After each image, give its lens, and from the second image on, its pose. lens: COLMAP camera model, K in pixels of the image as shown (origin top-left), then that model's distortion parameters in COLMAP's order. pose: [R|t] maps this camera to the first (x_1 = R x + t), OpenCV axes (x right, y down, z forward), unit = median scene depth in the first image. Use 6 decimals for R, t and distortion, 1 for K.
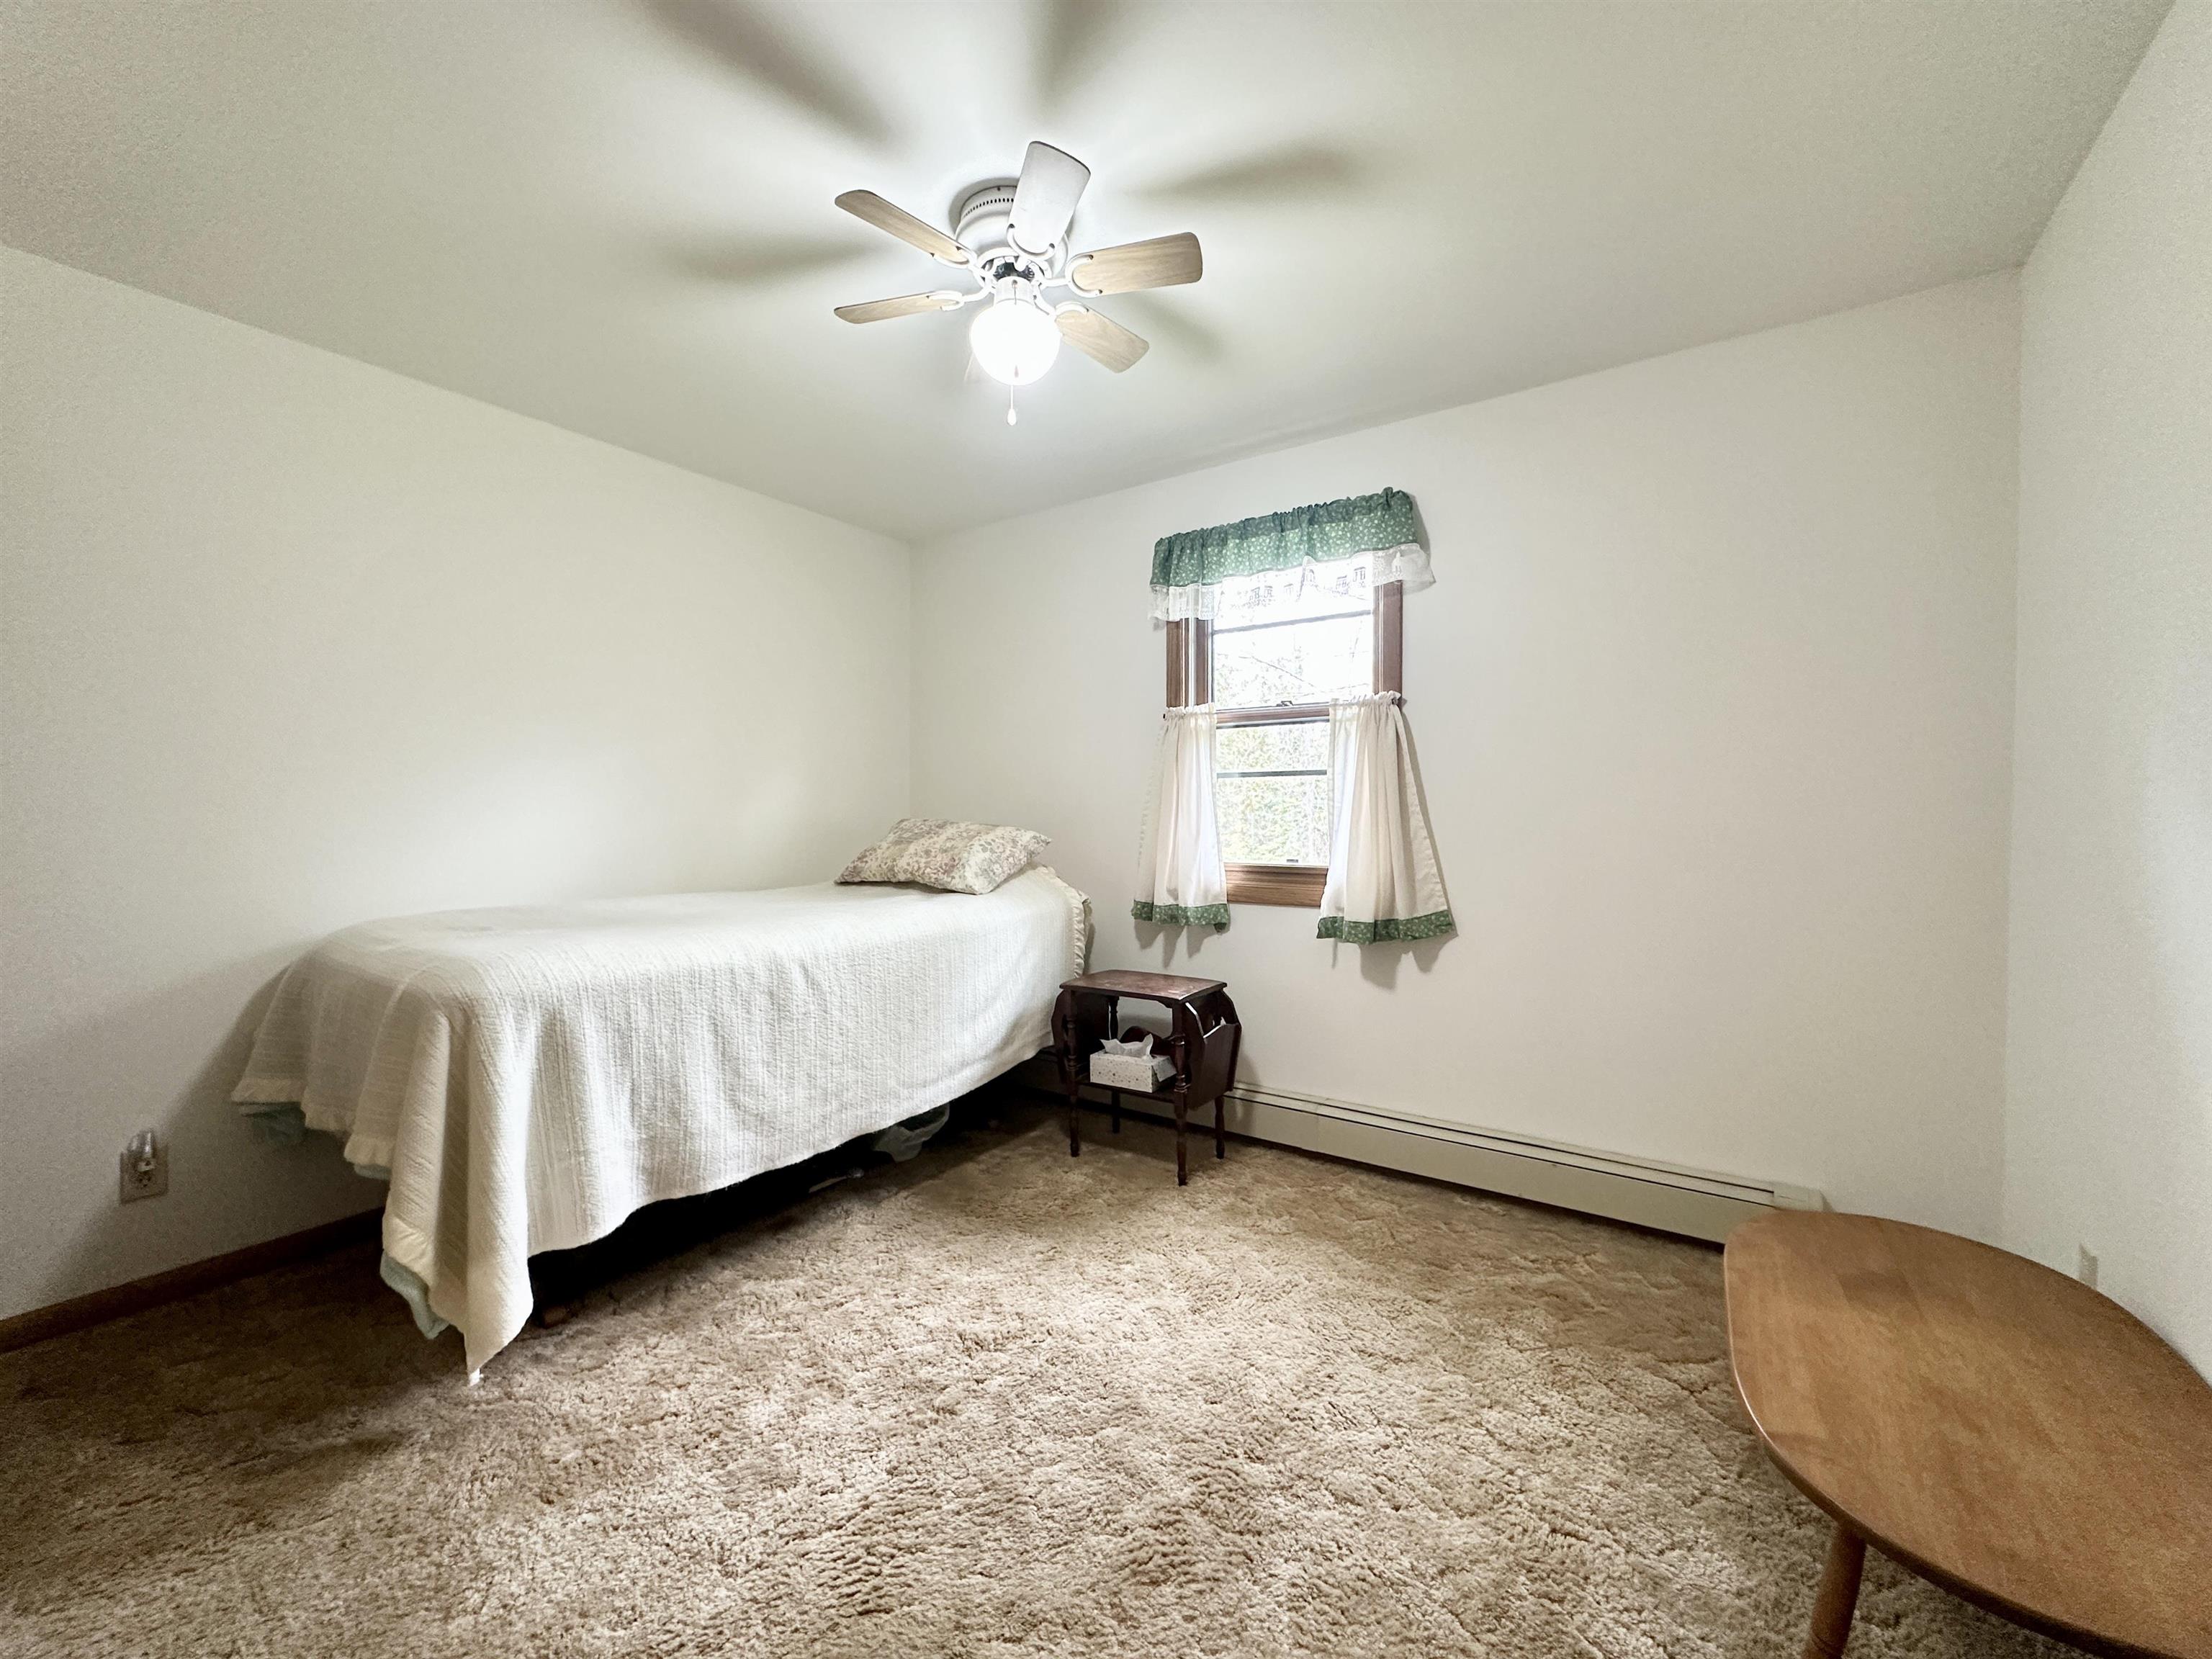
lens RADIAL K [[882.6, 0, 1106.0], [0, 882.6, 829.5], [0, 0, 1]] dist [-0.000258, -0.000340]
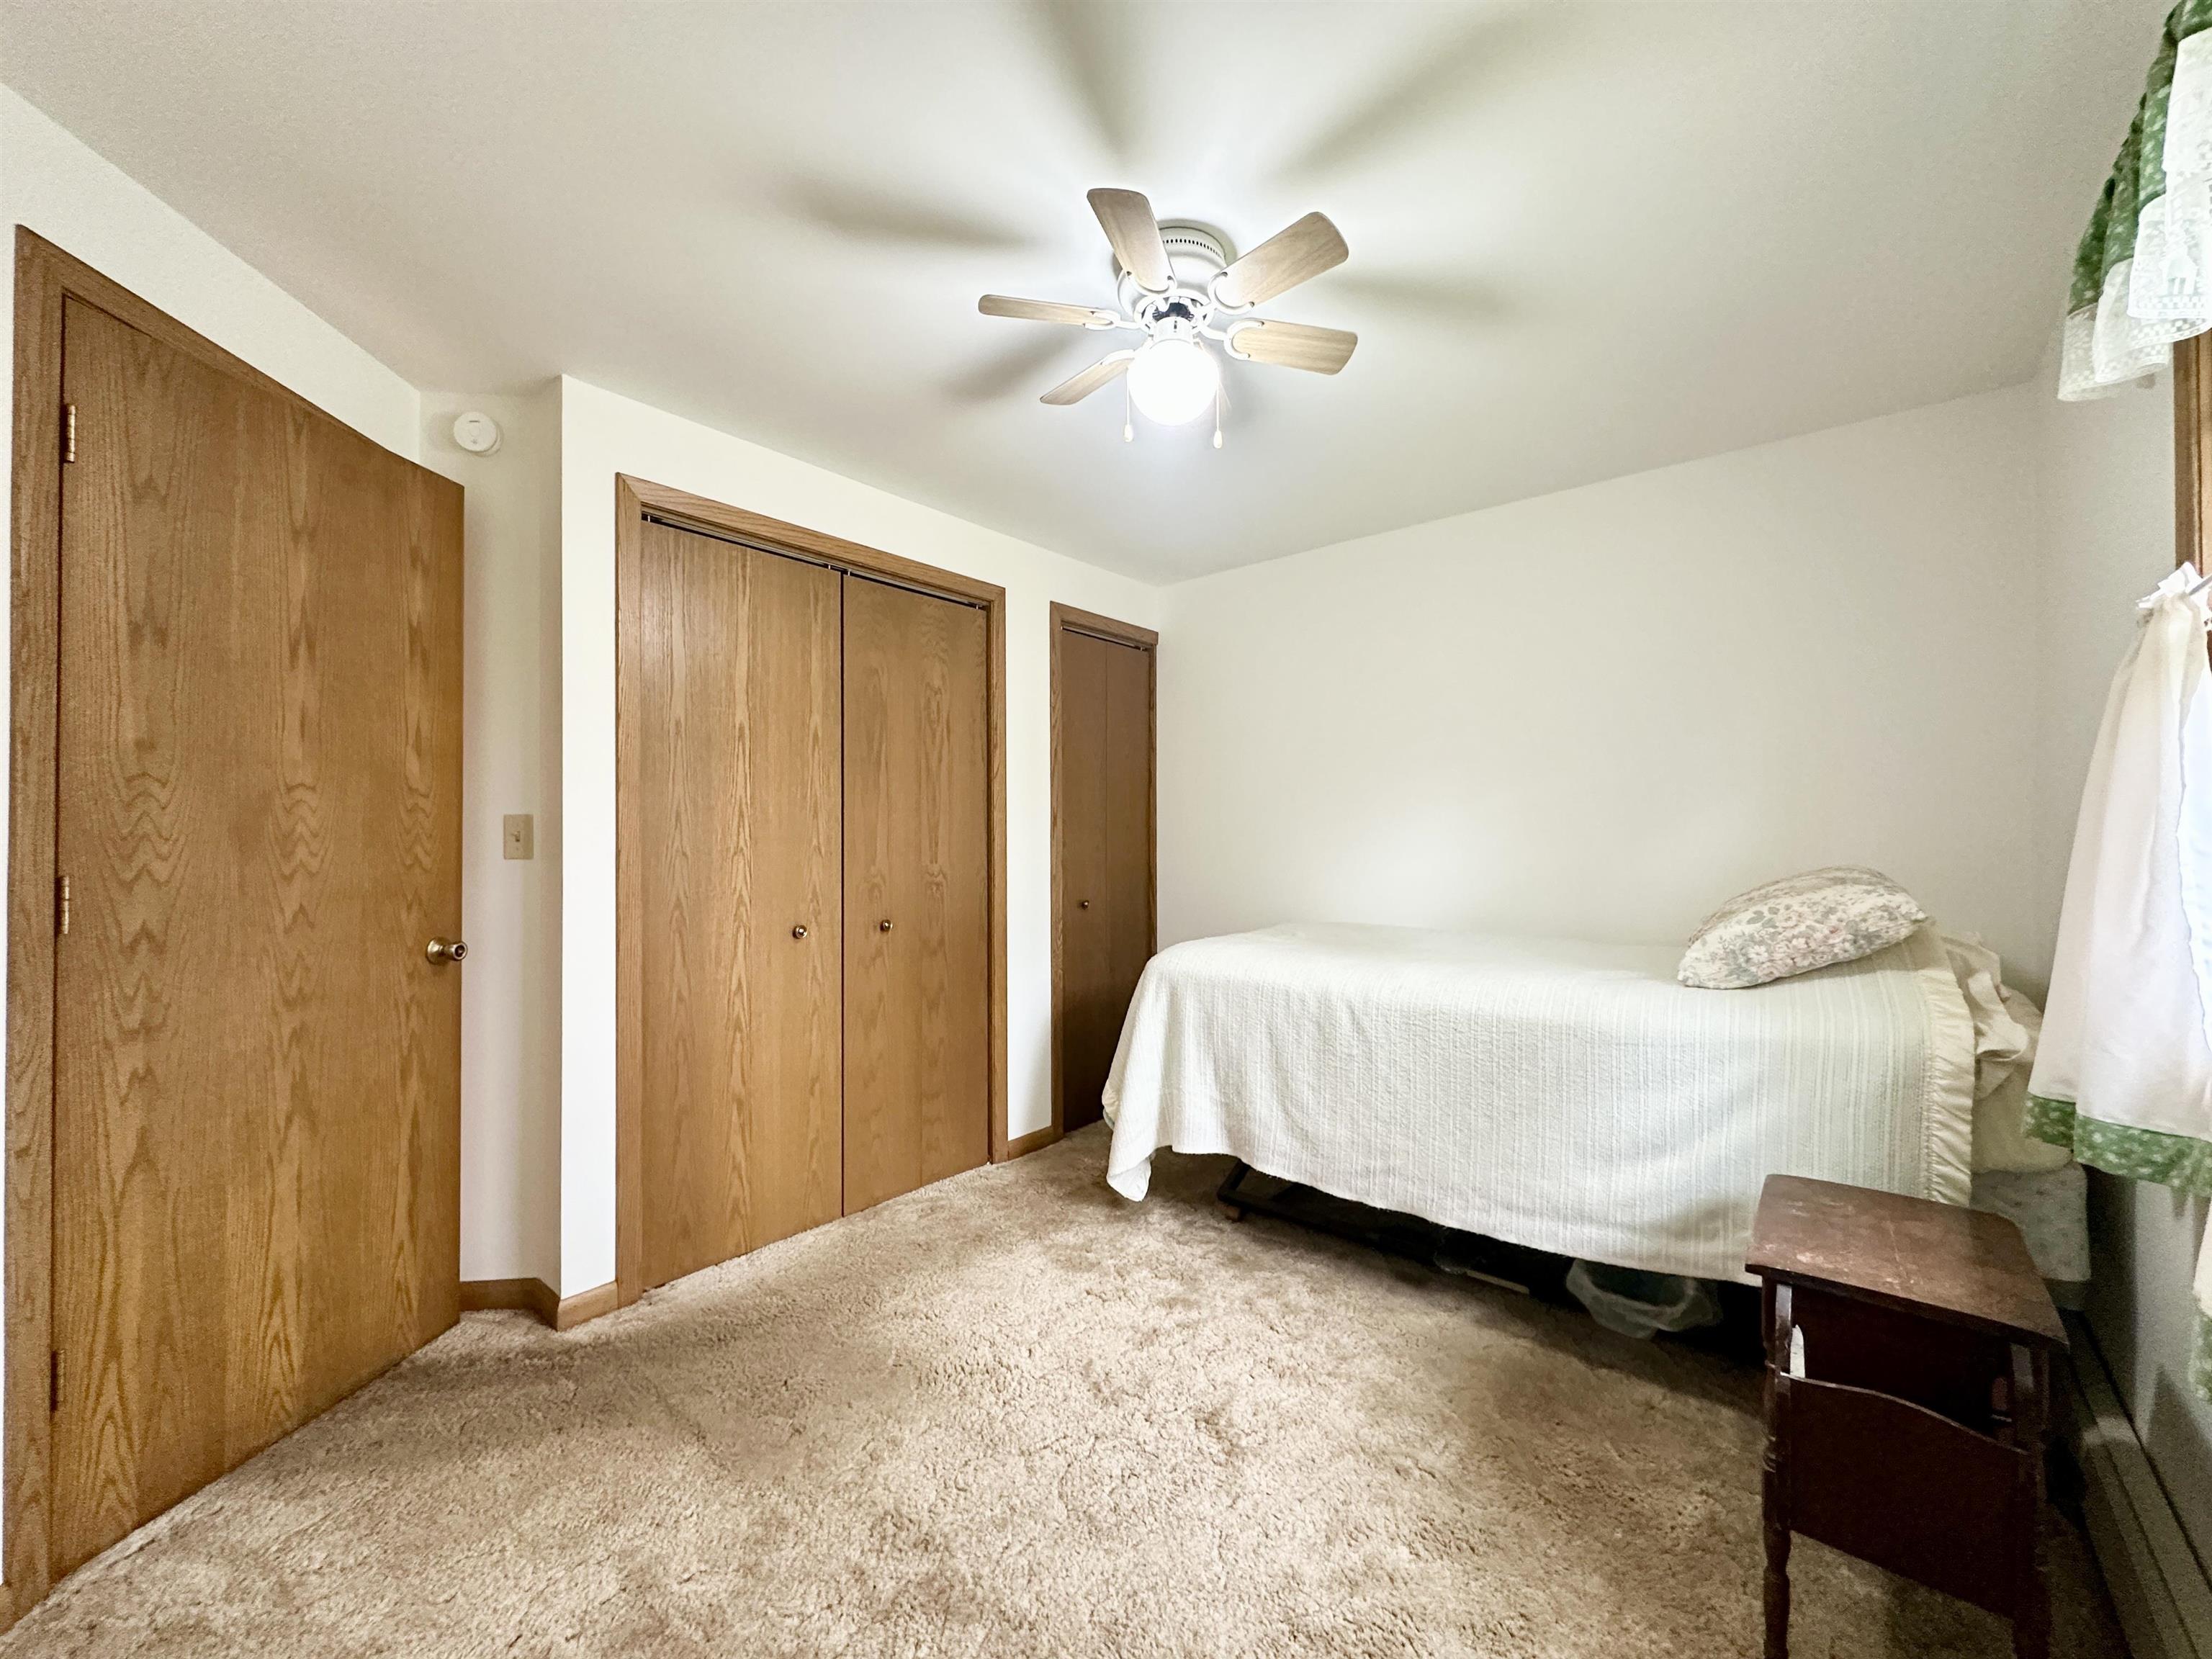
lens RADIAL K [[882.6, 0, 1106.0], [0, 882.6, 829.5], [0, 0, 1]] dist [-0.000258, -0.000340]
pose [[-0.090431, -0.007143, -0.995877, 0.715227], [-0.020002, 0.999786, -0.005355, -0.039911], [0.995702, 0.019436, -0.090554, 0.834820]]
